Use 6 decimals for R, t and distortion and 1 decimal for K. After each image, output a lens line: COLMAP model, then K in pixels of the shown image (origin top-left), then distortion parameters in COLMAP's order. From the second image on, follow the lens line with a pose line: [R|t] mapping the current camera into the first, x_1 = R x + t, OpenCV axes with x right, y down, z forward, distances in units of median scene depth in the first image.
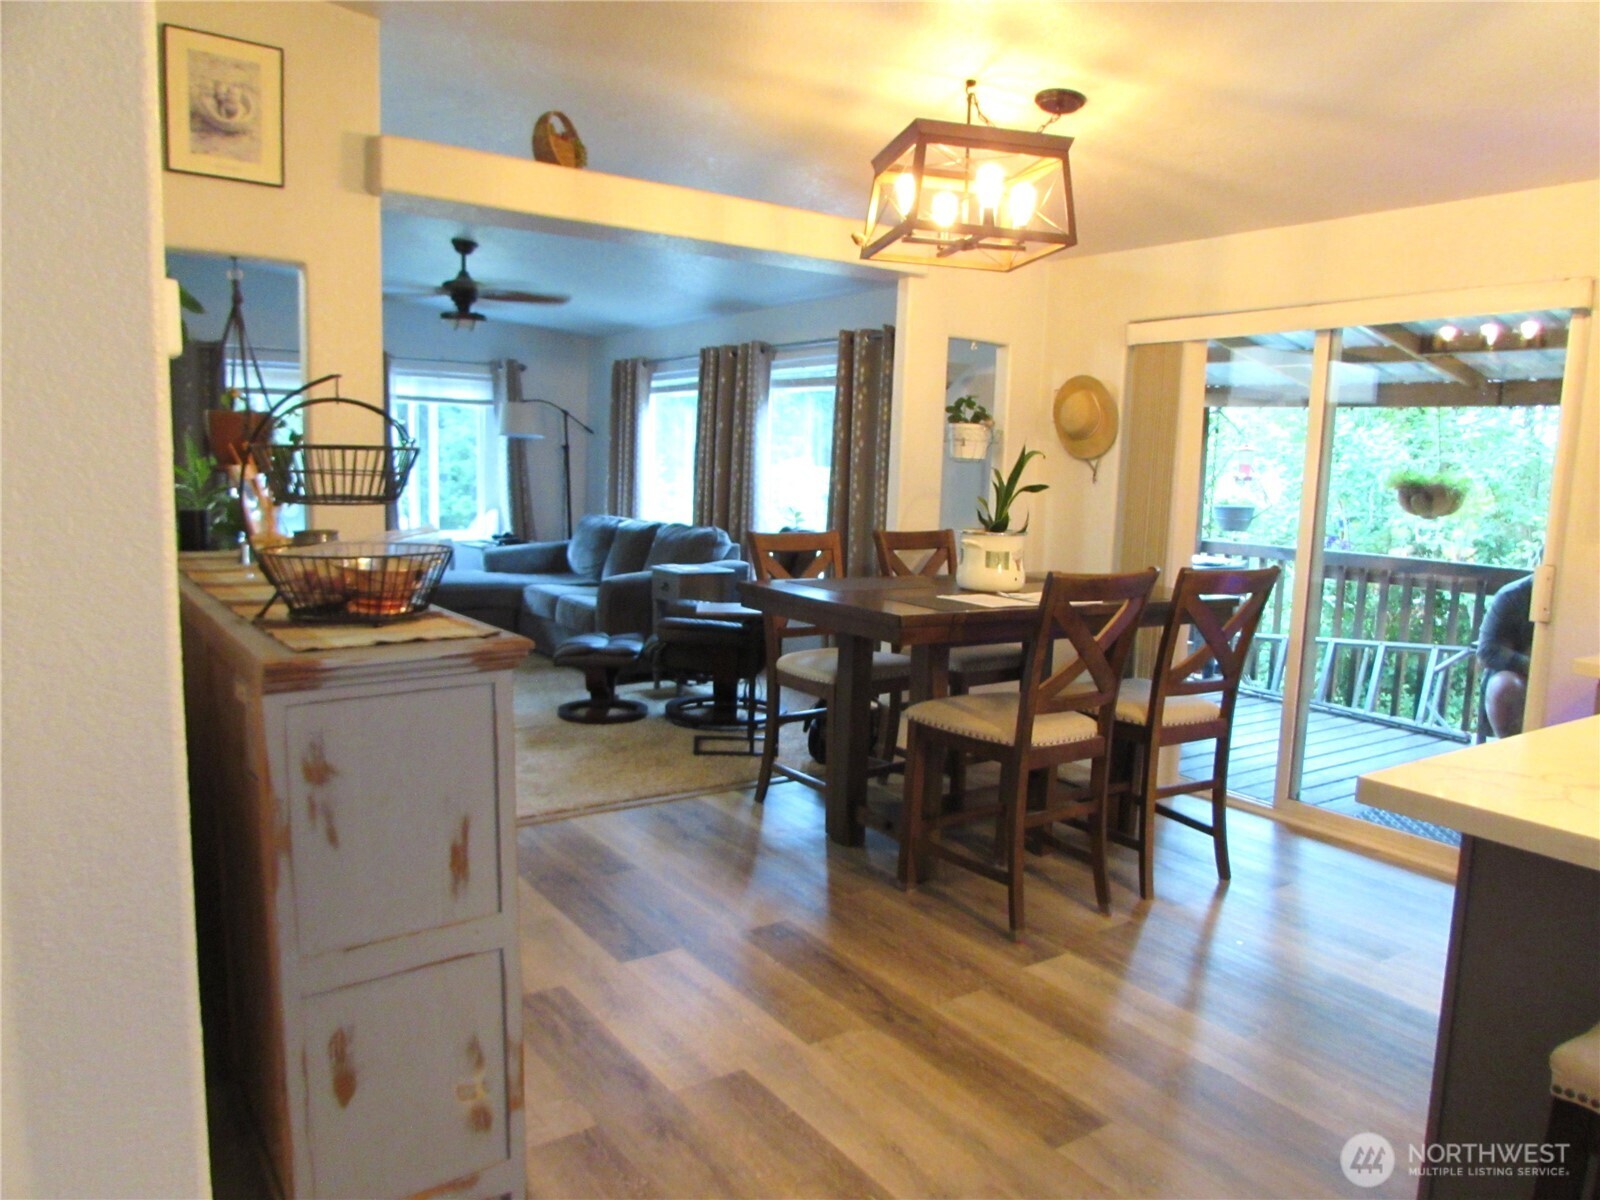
lens RADIAL K [[1136.1, 0, 807.3], [0, 1136.1, 600.4], [0, 0, 1]] dist [-0.064886, 0.058566]
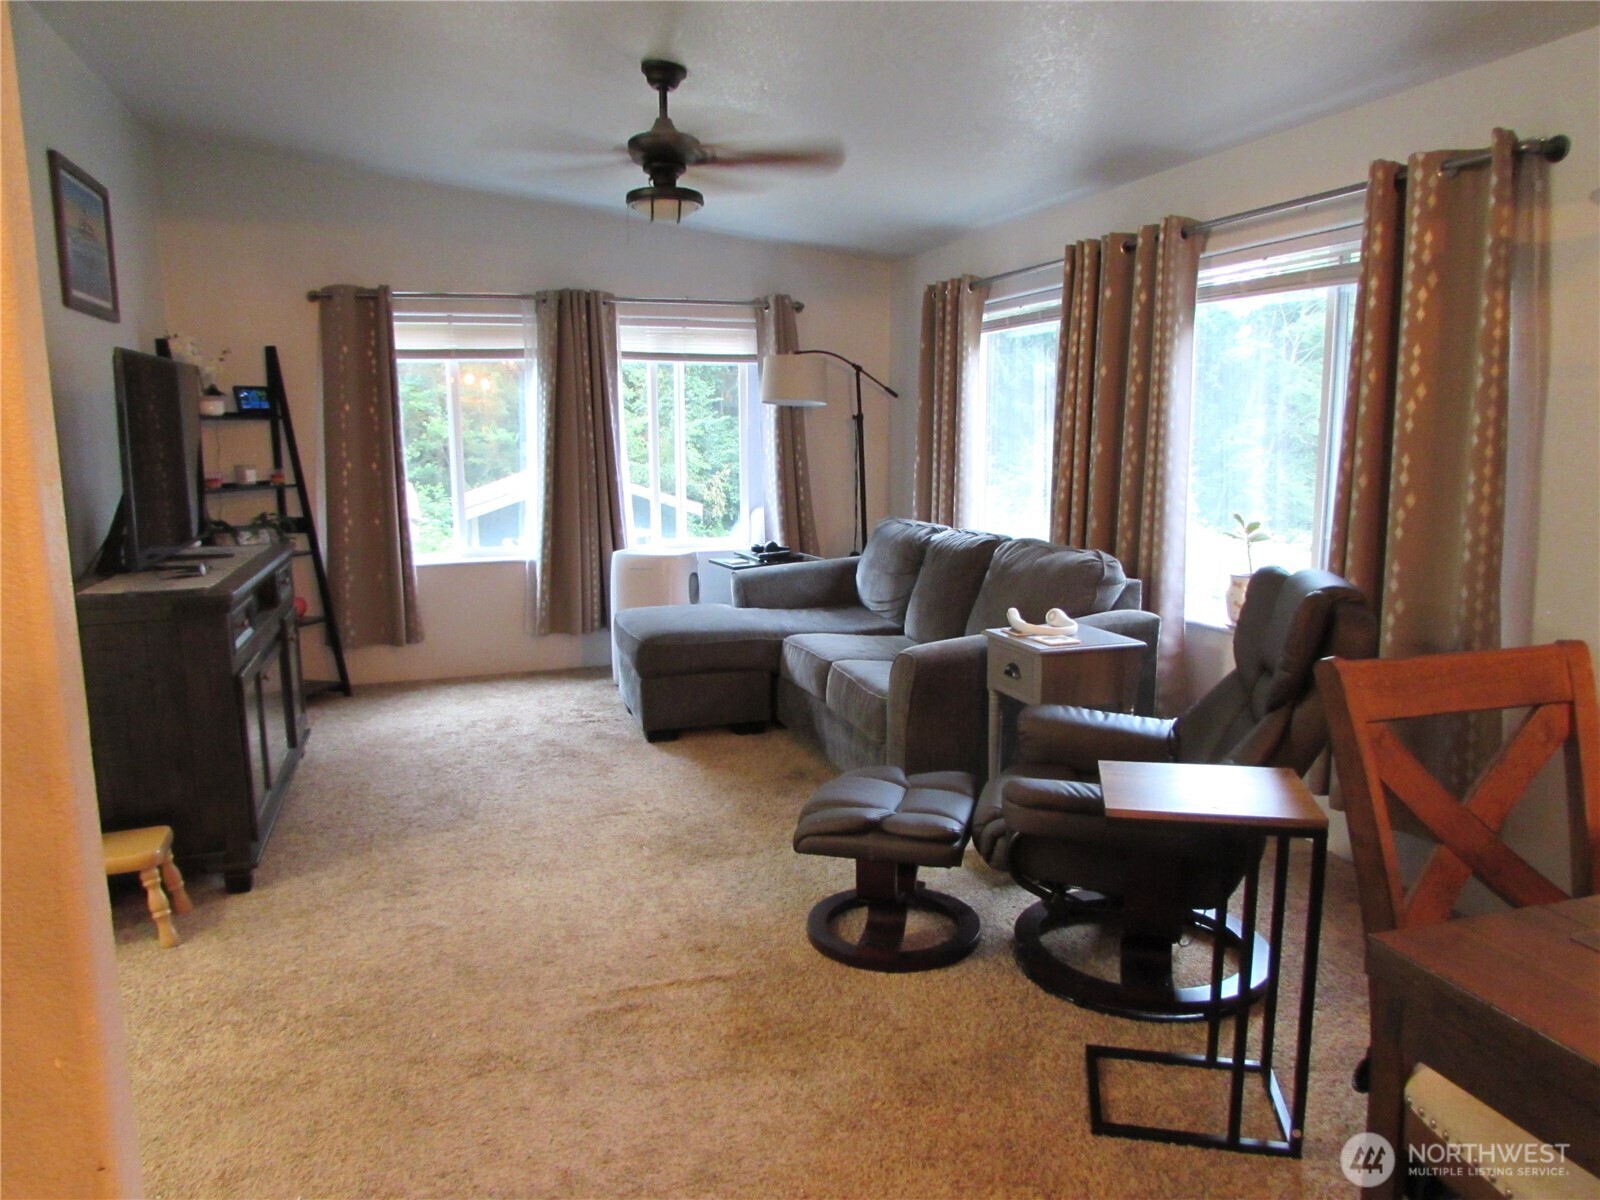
lens RADIAL K [[1136.1, 0, 807.3], [0, 1136.1, 600.4], [0, 0, 1]] dist [-0.064886, 0.058566]
pose [[0.960999, 0.011008, -0.276334, -0.062671], [-0.003803, 0.999639, 0.026598, -0.052560], [0.276527, -0.024510, 0.960694, 0.404182]]
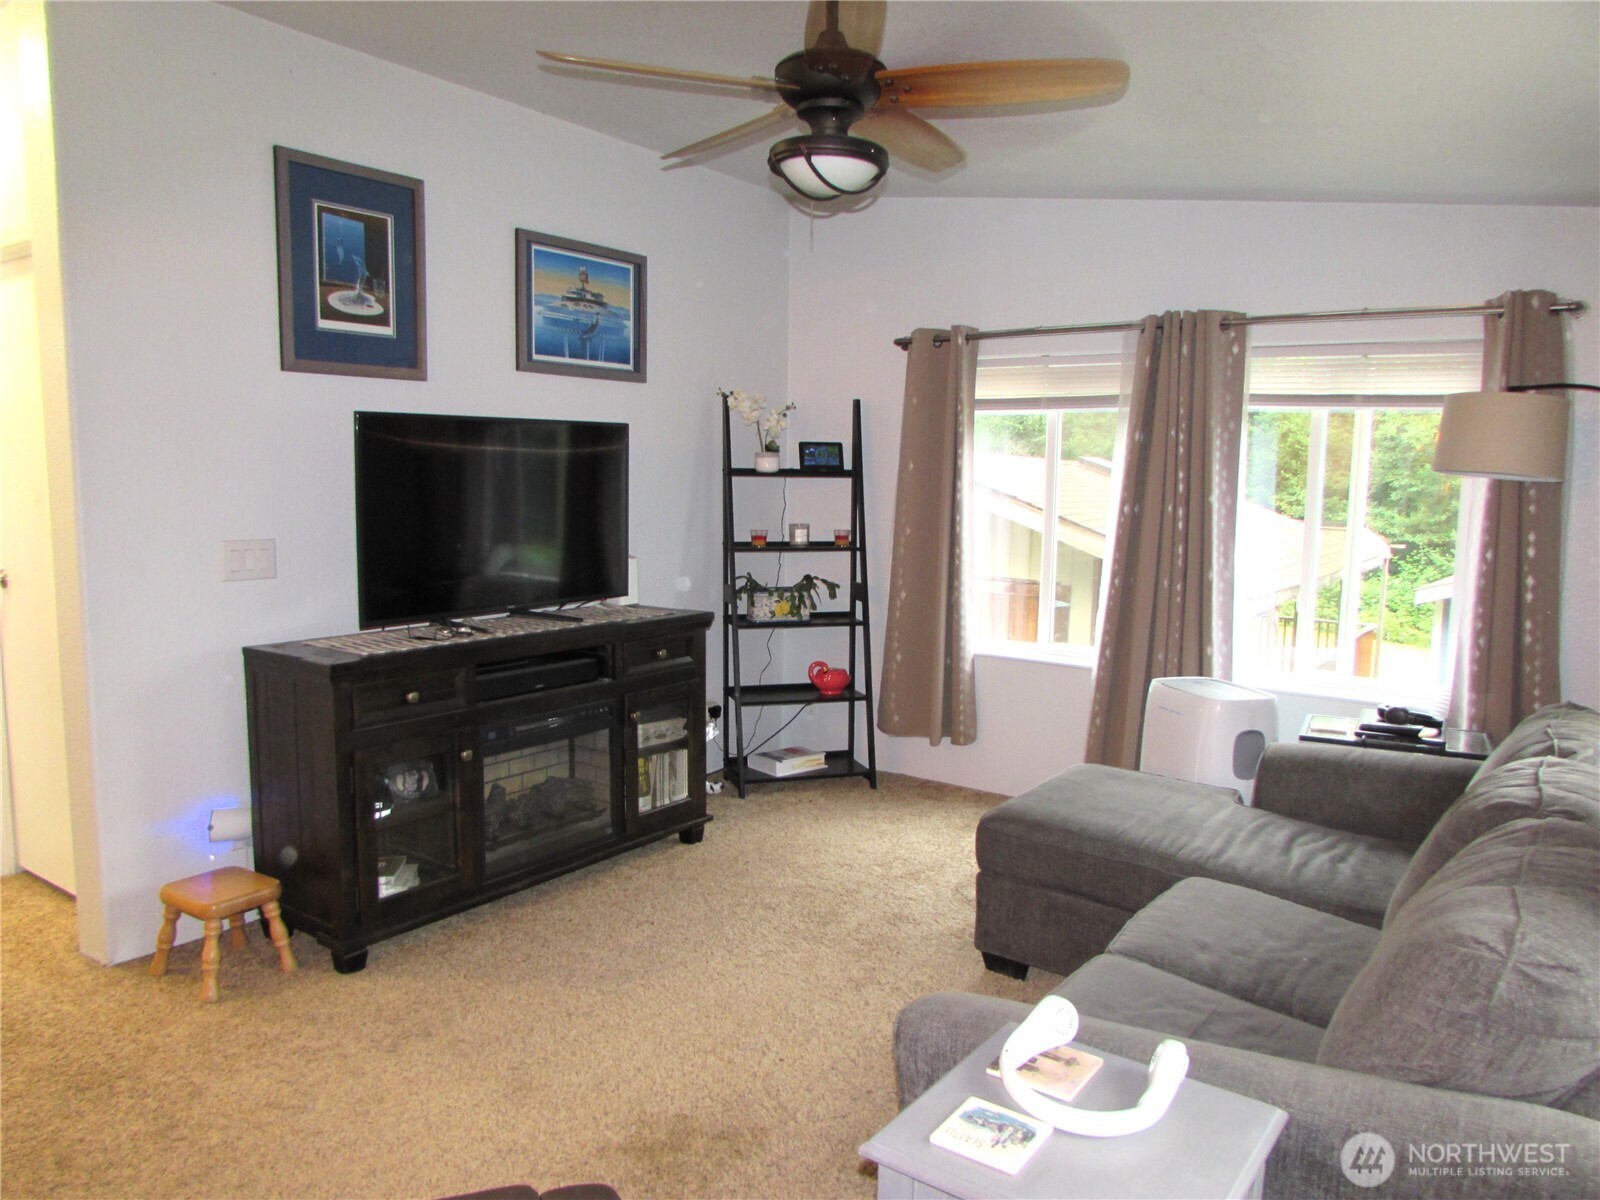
lens RADIAL K [[1136.9, 0, 790.9], [0, 1136.9, 597.2], [0, 0, 1]] dist [-0.053181, 0.029307]
pose [[0.334685, 0.090977, -0.937928, 0.051170], [-0.124870, 0.990833, 0.051550, -0.111881], [0.934020, 0.099866, 0.342977, 0.771242]]
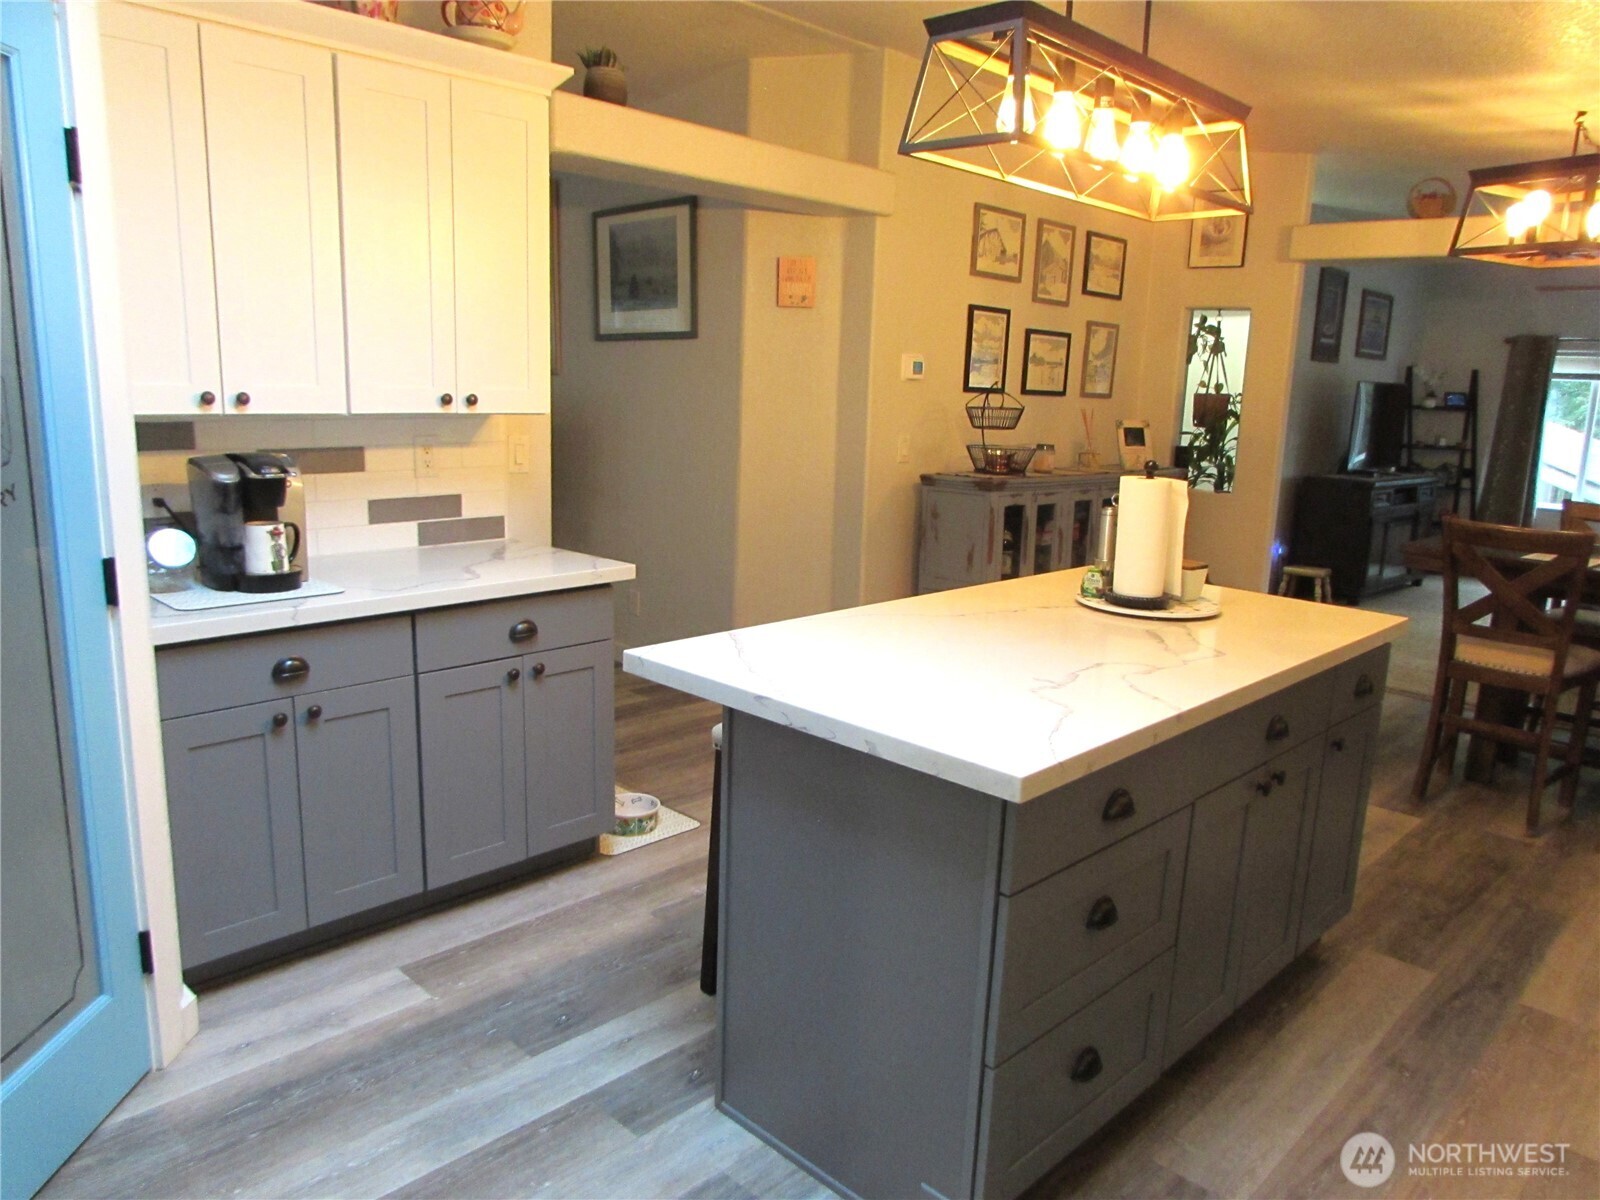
lens RADIAL K [[1136.9, 0, 790.9], [0, 1136.9, 597.2], [0, 0, 1]] dist [-0.053181, 0.029307]
pose [[0.187435, 0.173186, -0.966889, 0.561756], [-0.158185, 0.976809, 0.144298, -0.001875], [0.969456, 0.125901, 0.210483, 0.000275]]
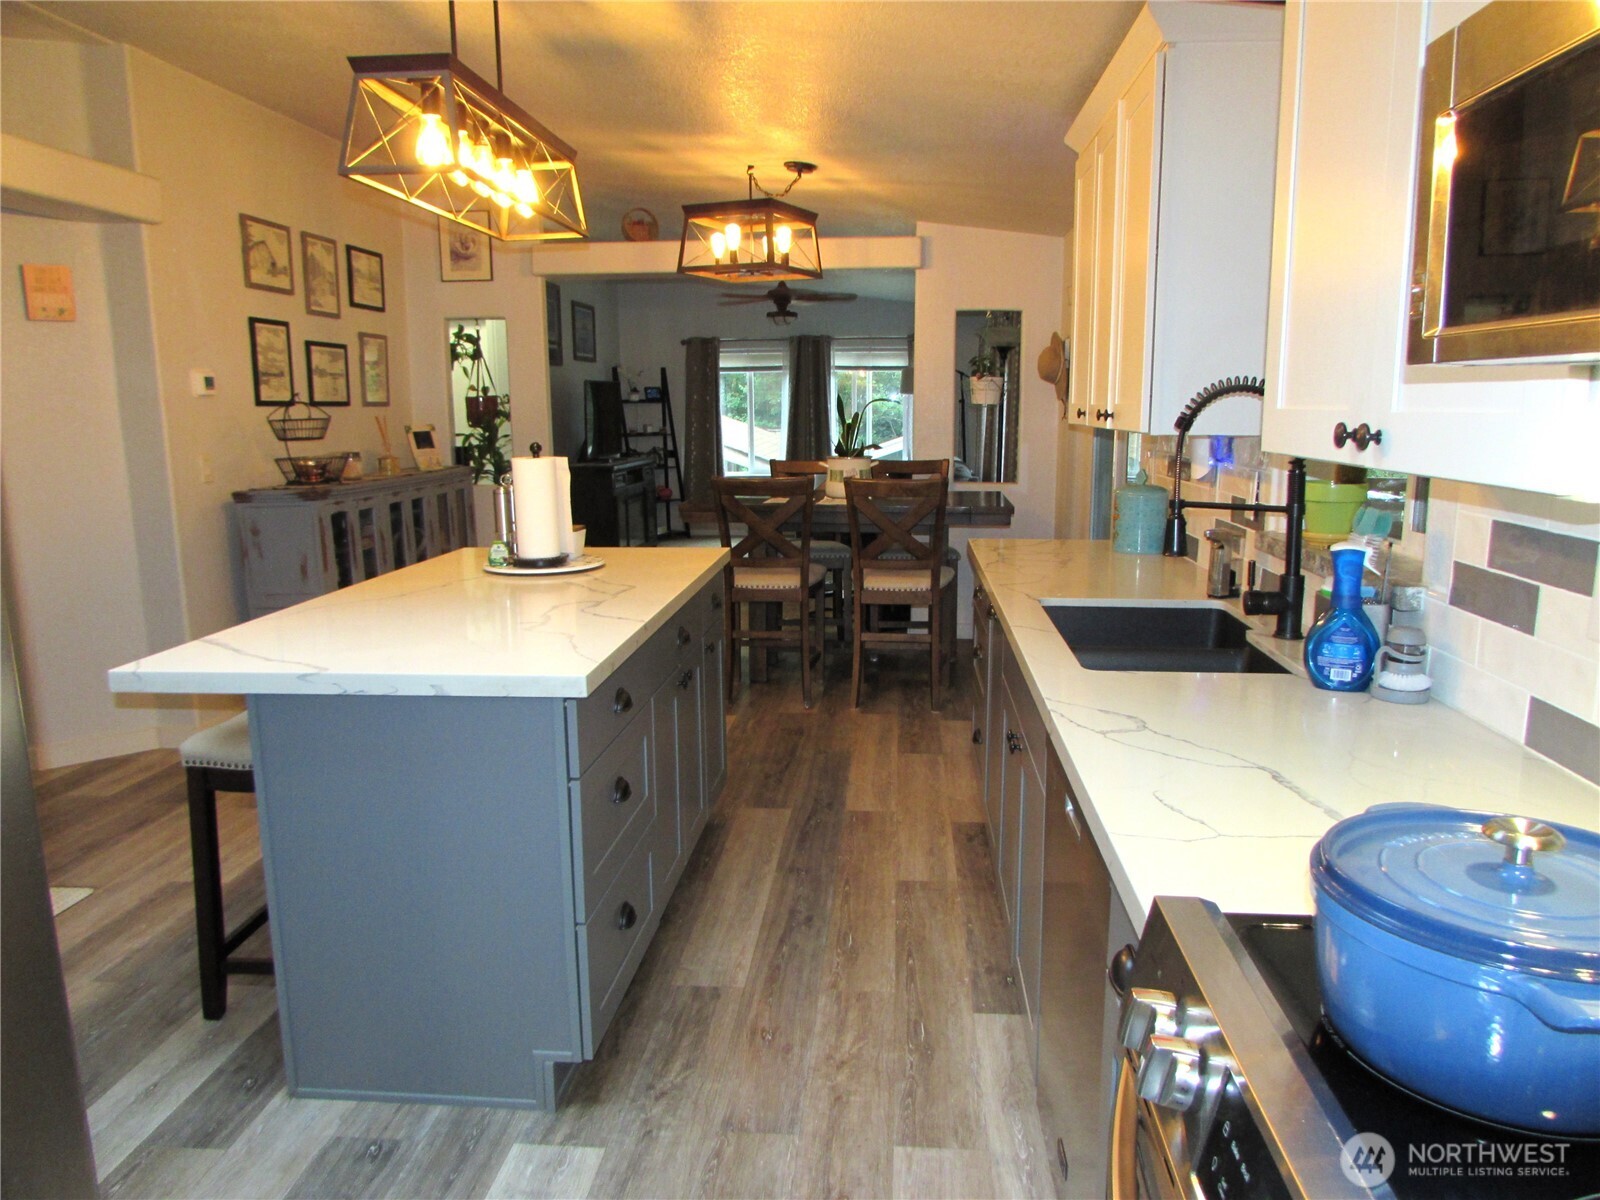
lens RADIAL K [[1136.1, 0, 807.3], [0, 1136.1, 600.4], [0, 0, 1]] dist [-0.064886, 0.058566]
pose [[0.770978, 0.079796, -0.631844, 0.580655], [-0.052747, 0.996712, 0.061513, 0.016840], [0.634674, -0.014098, 0.772651, -0.081758]]
